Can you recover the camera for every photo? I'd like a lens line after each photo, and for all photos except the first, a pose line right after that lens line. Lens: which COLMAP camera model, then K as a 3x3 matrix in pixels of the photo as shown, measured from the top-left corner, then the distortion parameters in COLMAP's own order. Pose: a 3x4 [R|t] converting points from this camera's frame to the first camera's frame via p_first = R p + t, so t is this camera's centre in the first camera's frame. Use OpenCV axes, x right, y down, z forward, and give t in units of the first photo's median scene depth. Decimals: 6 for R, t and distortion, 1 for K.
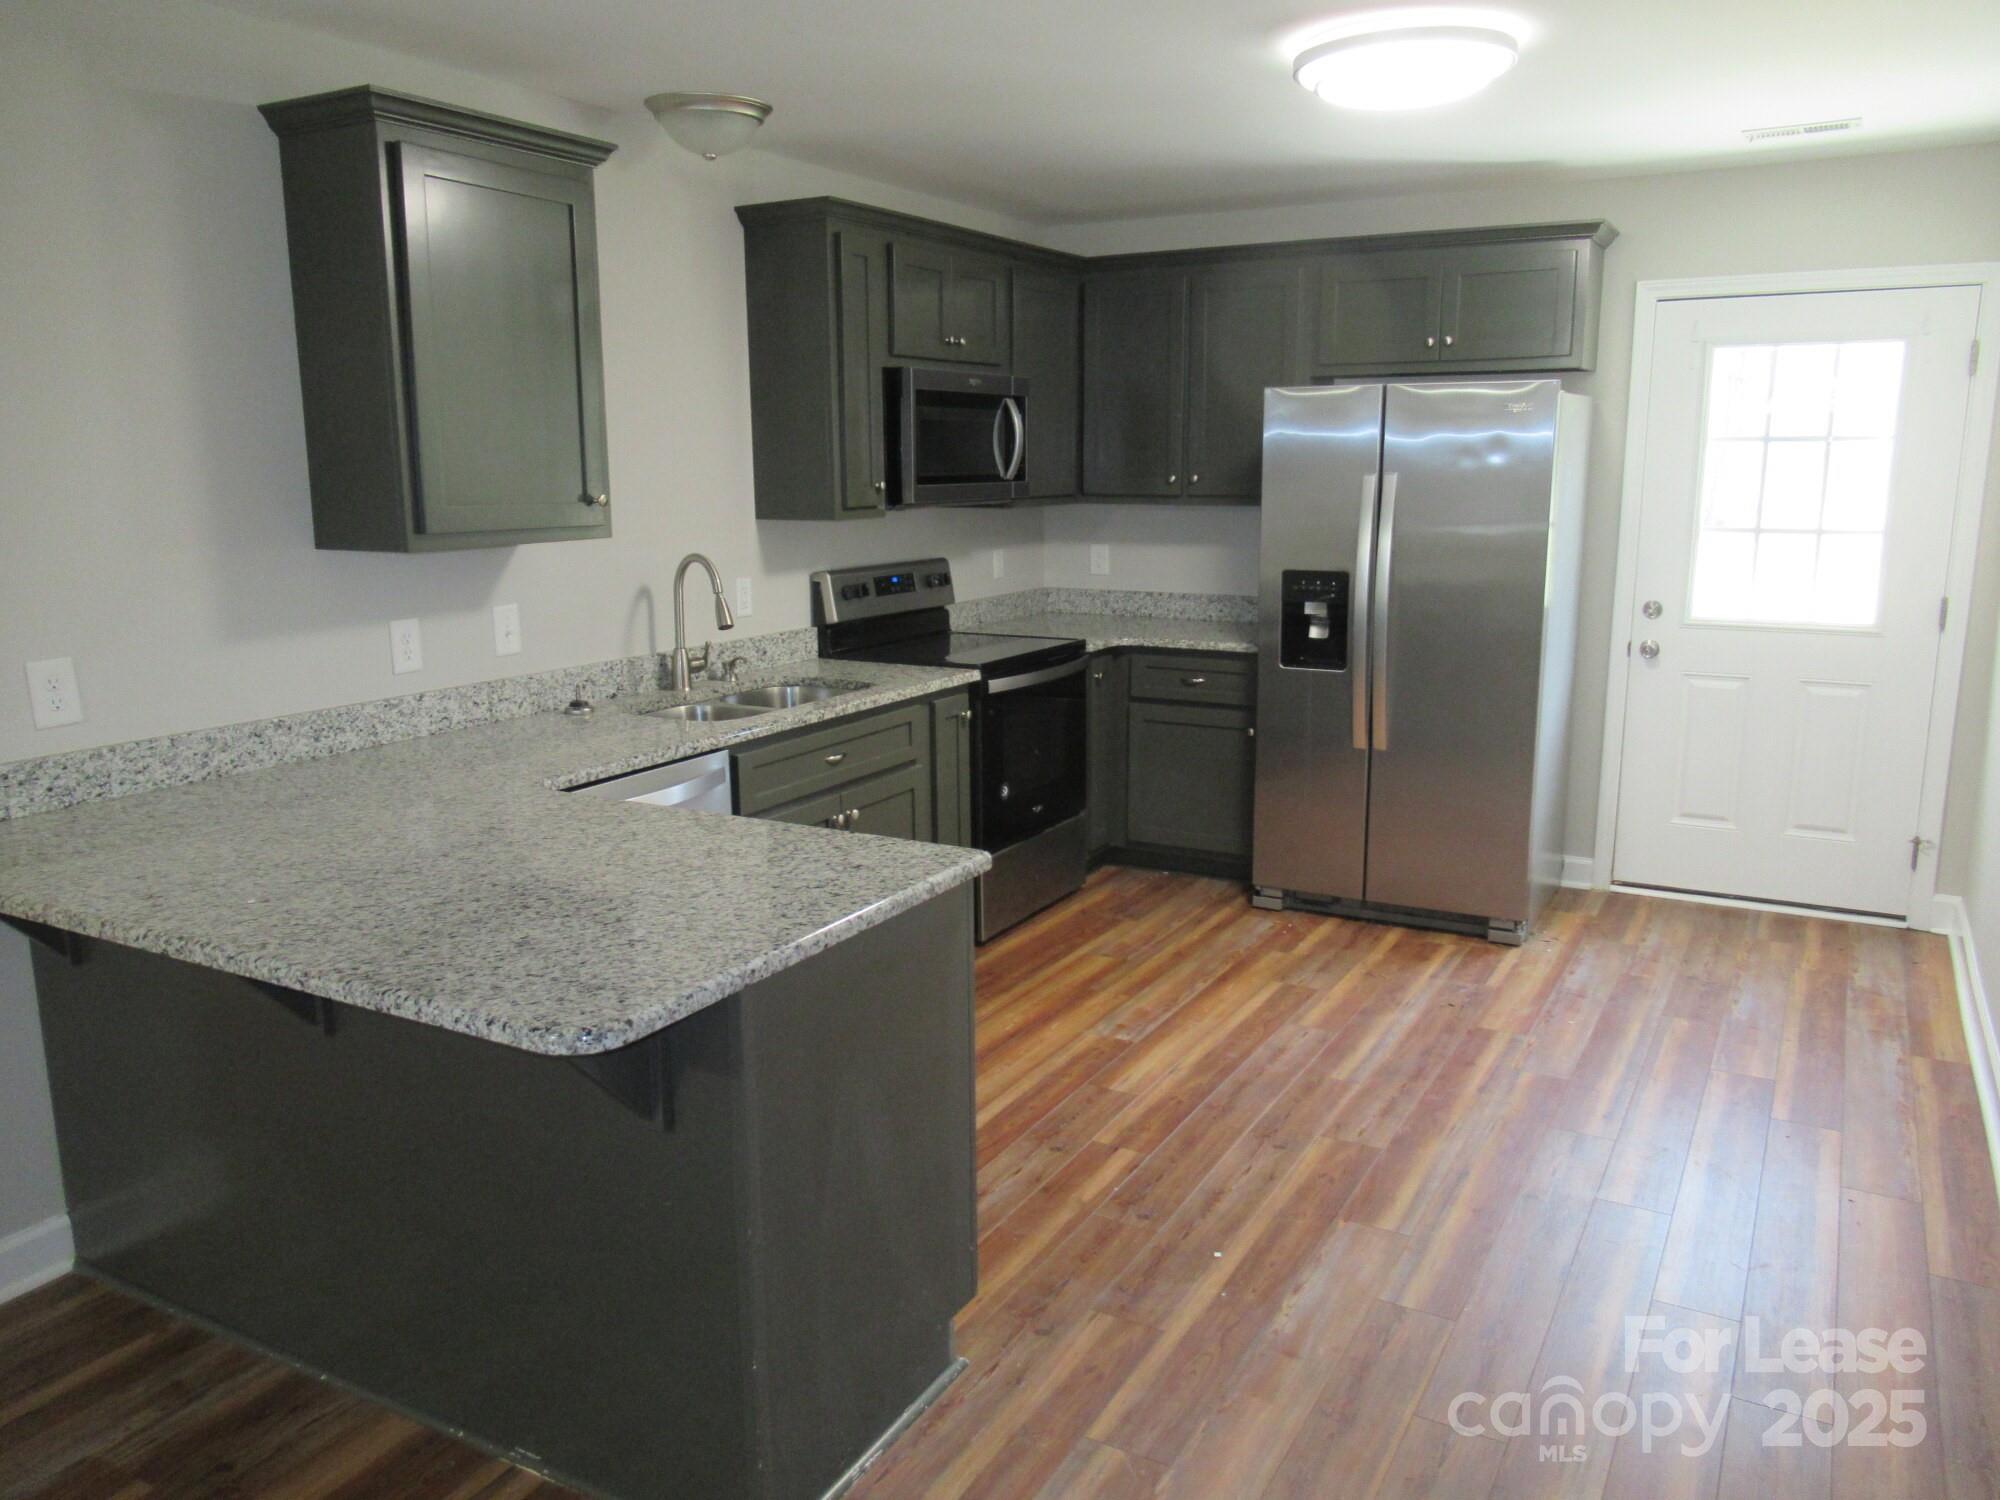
lens RADIAL K [[1490.2, 0, 992.6], [0, 1490.2, 747.4], [0, 0, 1]] dist [-0.000755, -0.008396]
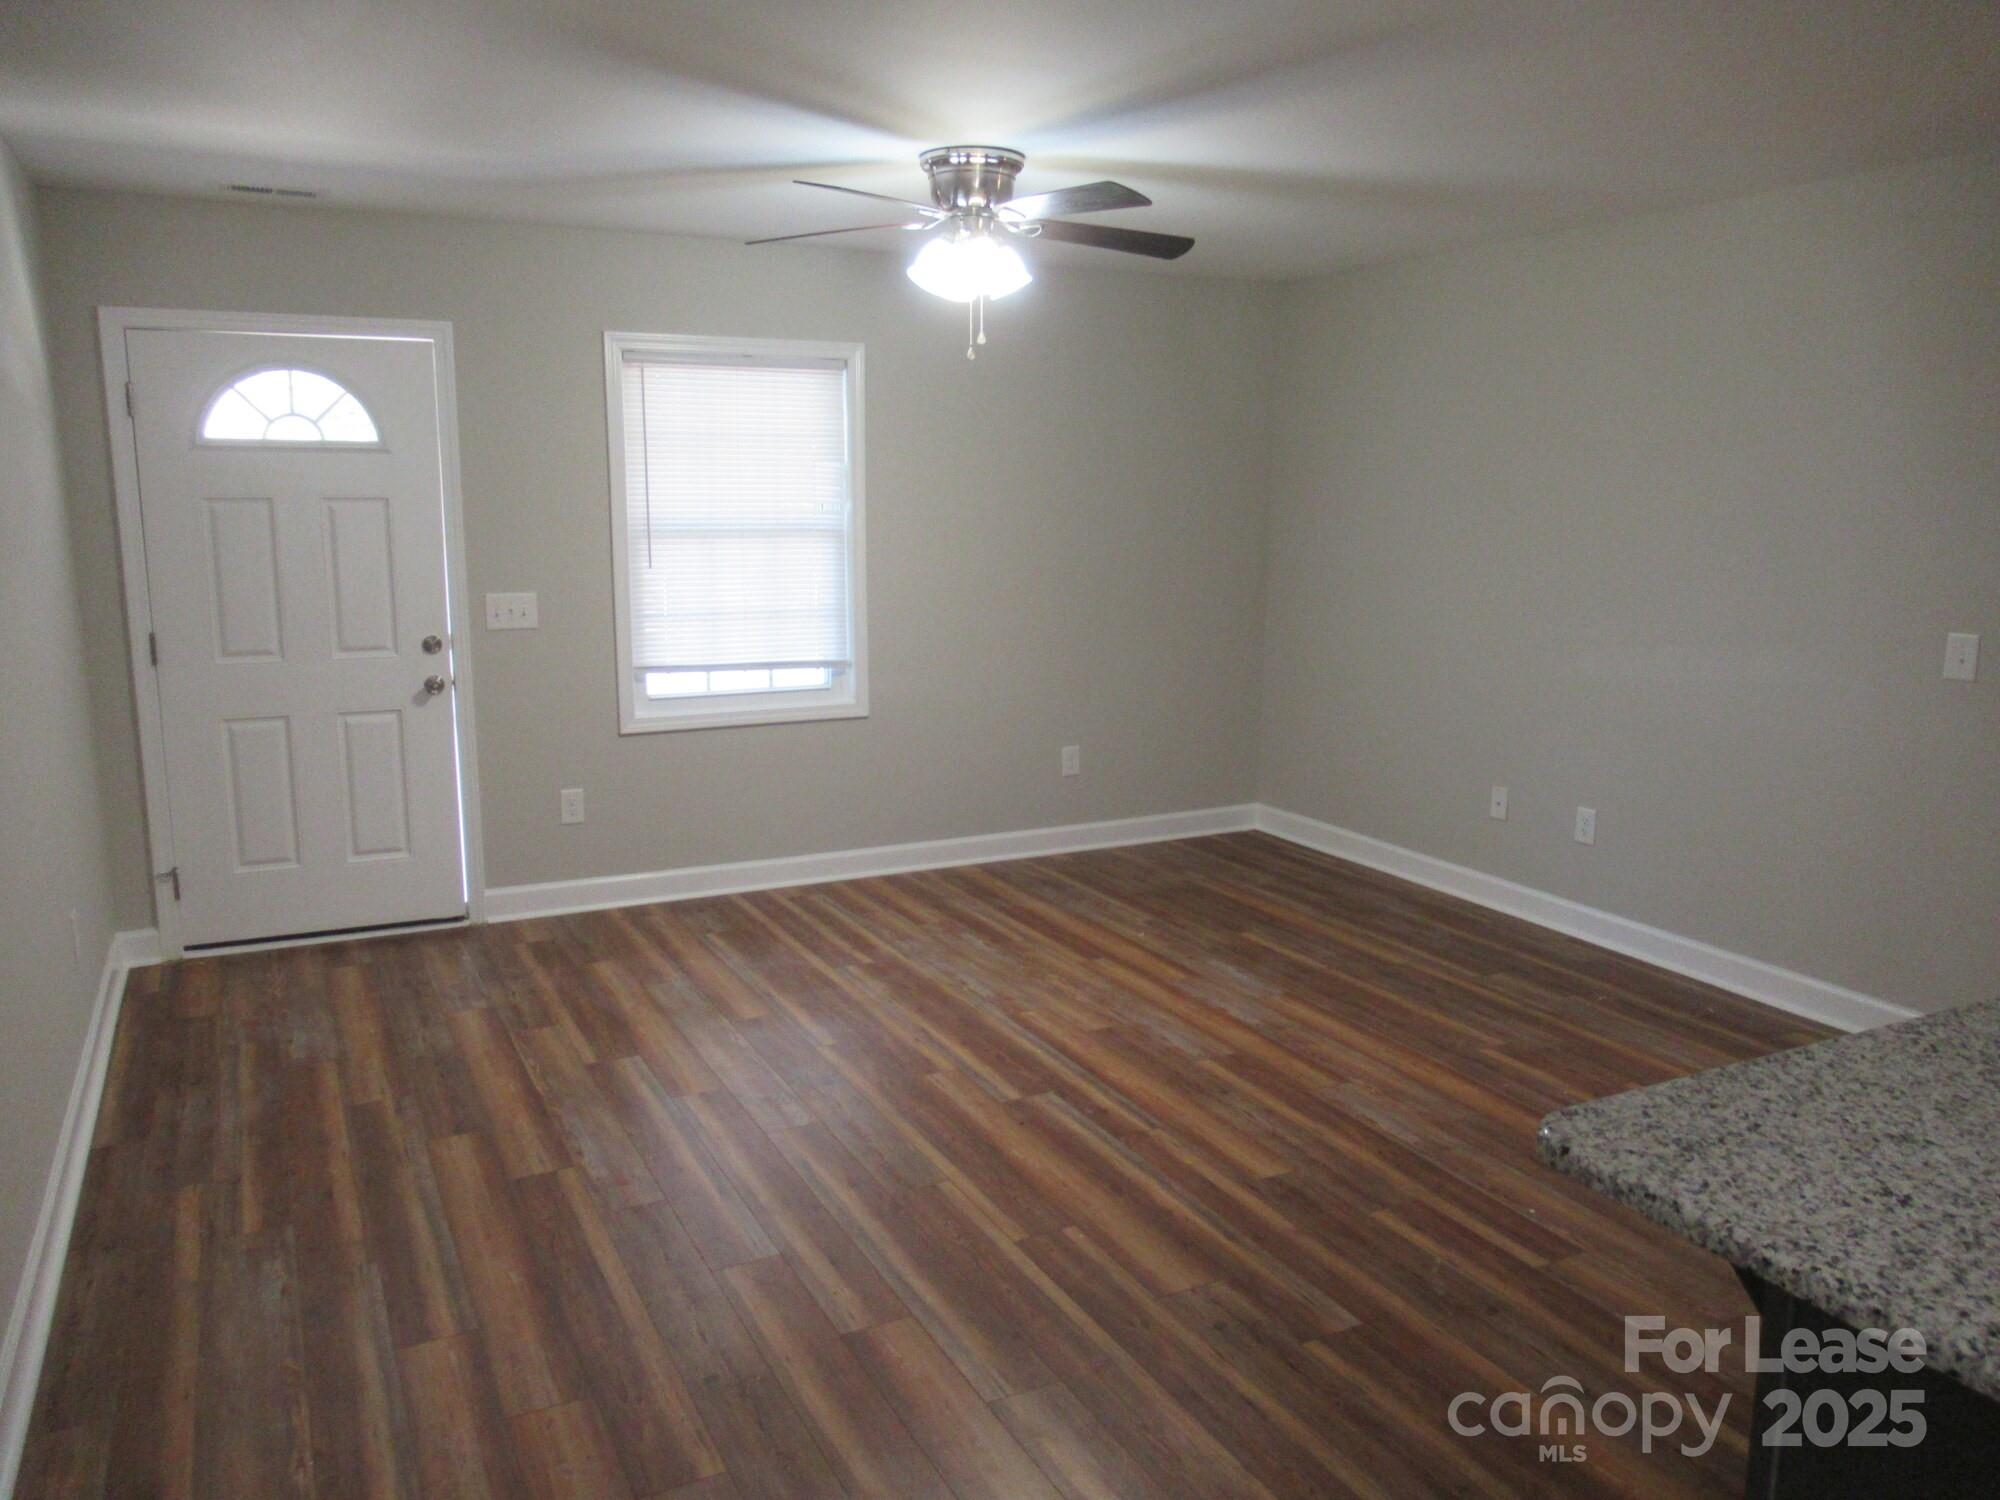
lens RADIAL K [[1490.2, 0, 995.1], [0, 1490.2, 757.0], [0, 0, 1]] dist [-0.000755, -0.008396]
pose [[-0.555823, 0.155372, -0.816652, 0.255099], [-0.158412, 0.944581, 0.287529, -0.094430], [0.816067, 0.289183, -0.500407, 0.466376]]
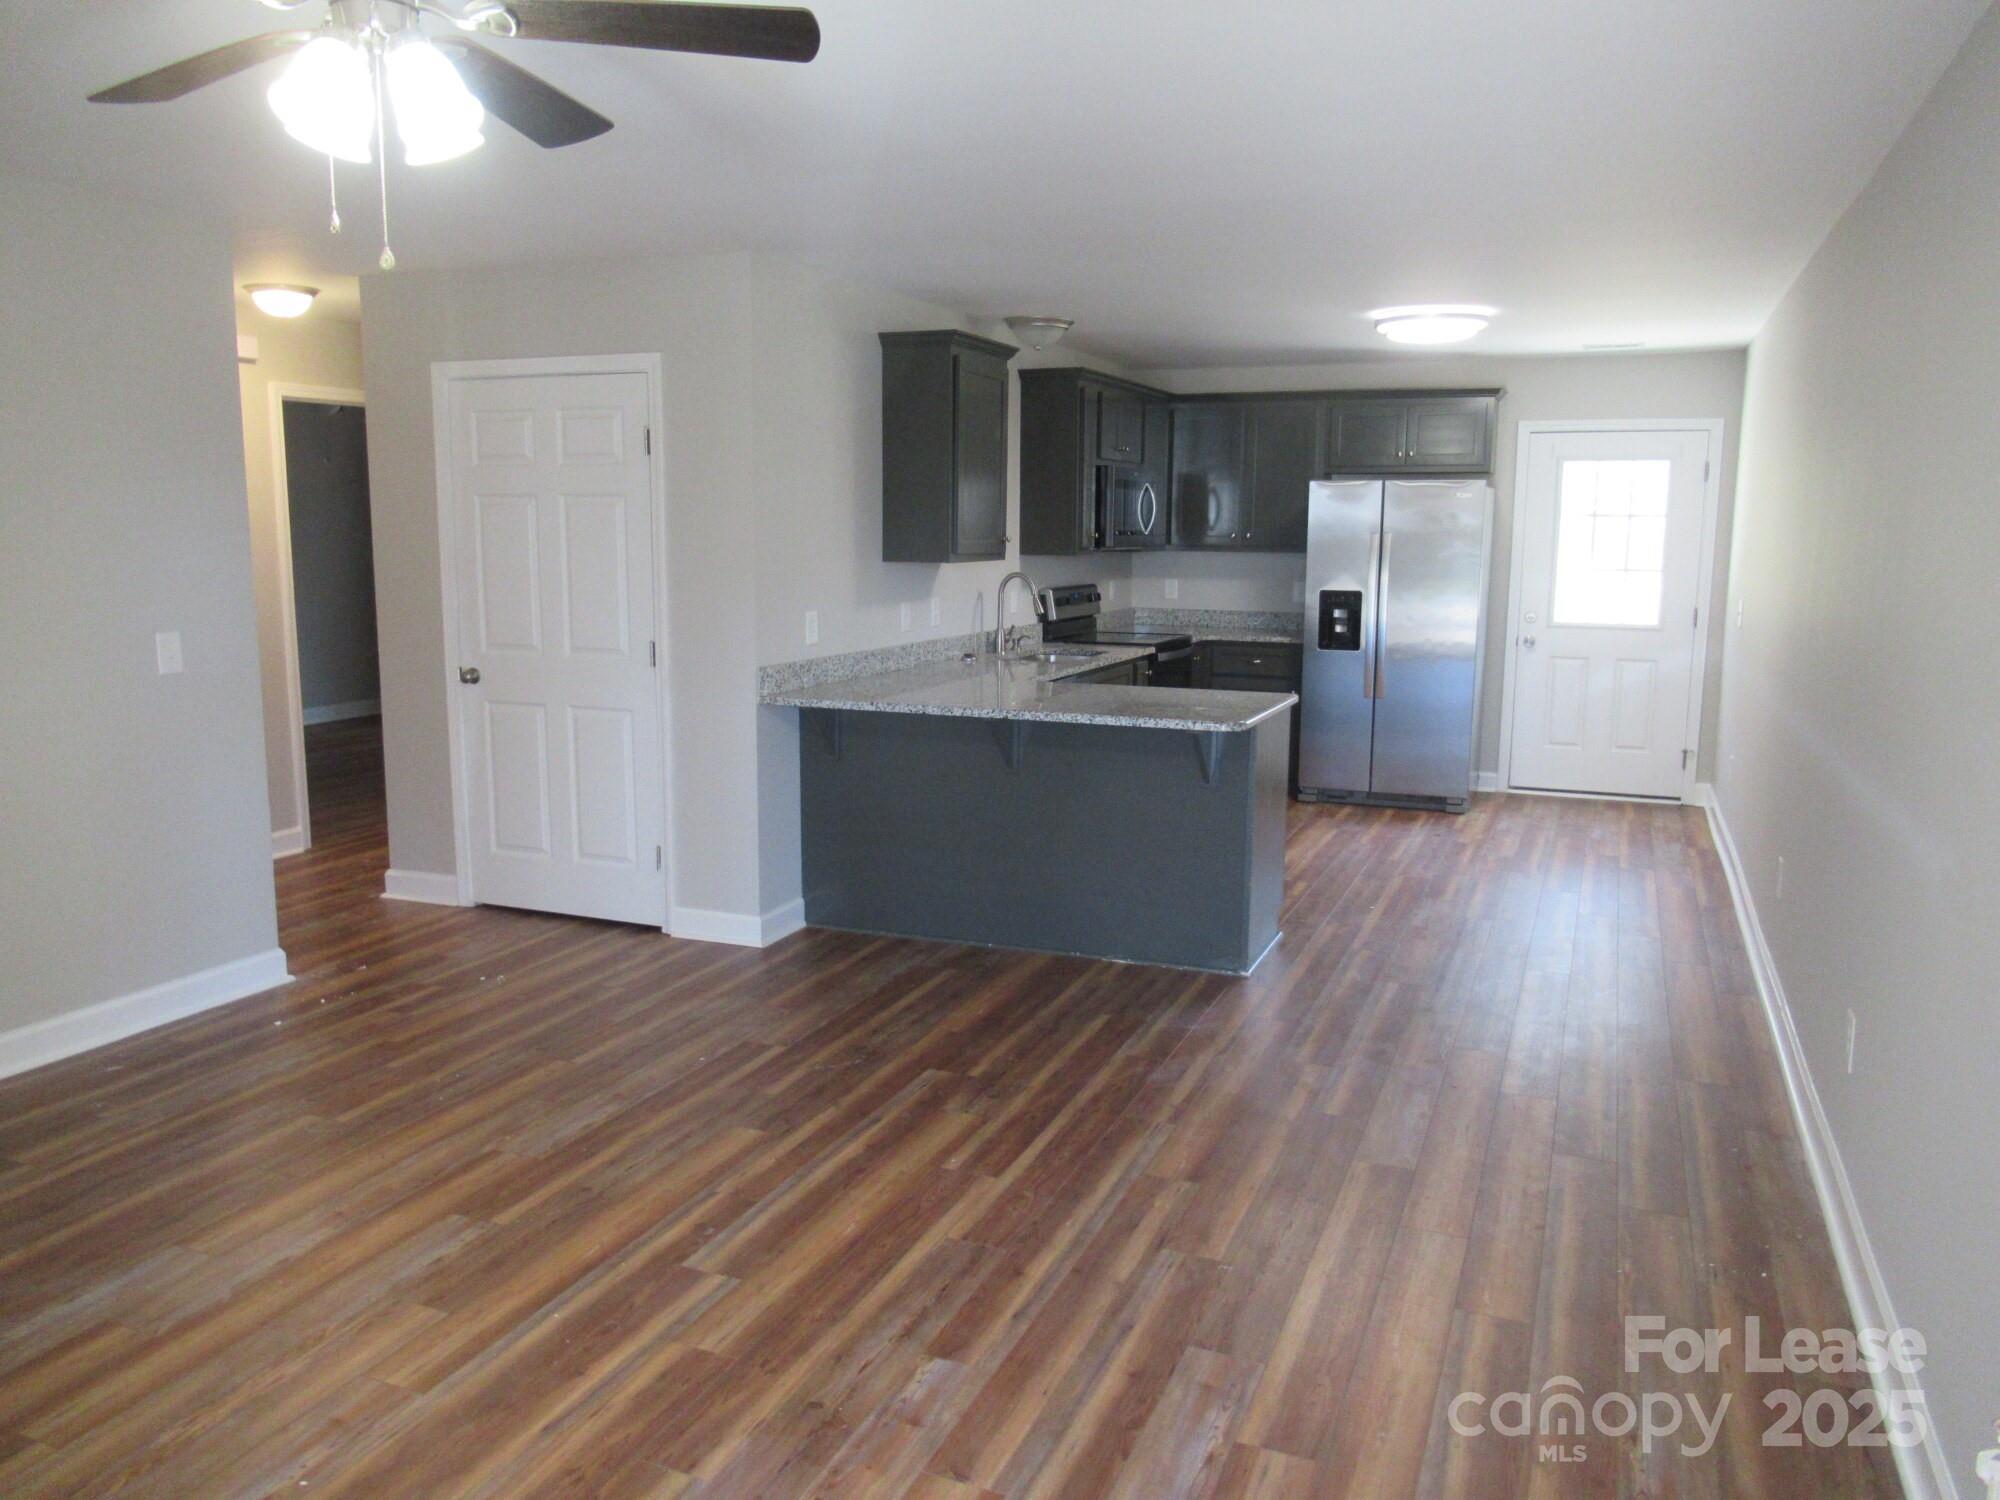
lens RADIAL K [[1490.2, 0, 996.6], [0, 1490.2, 745.9], [0, 0, 1]] dist [-0.000755, -0.008396]
pose [[0.991987, -0.004733, 0.126249, -0.436913], [0.010490, 0.998933, -0.044971, 0.146104], [-0.125902, 0.045935, 0.990979, -0.686152]]
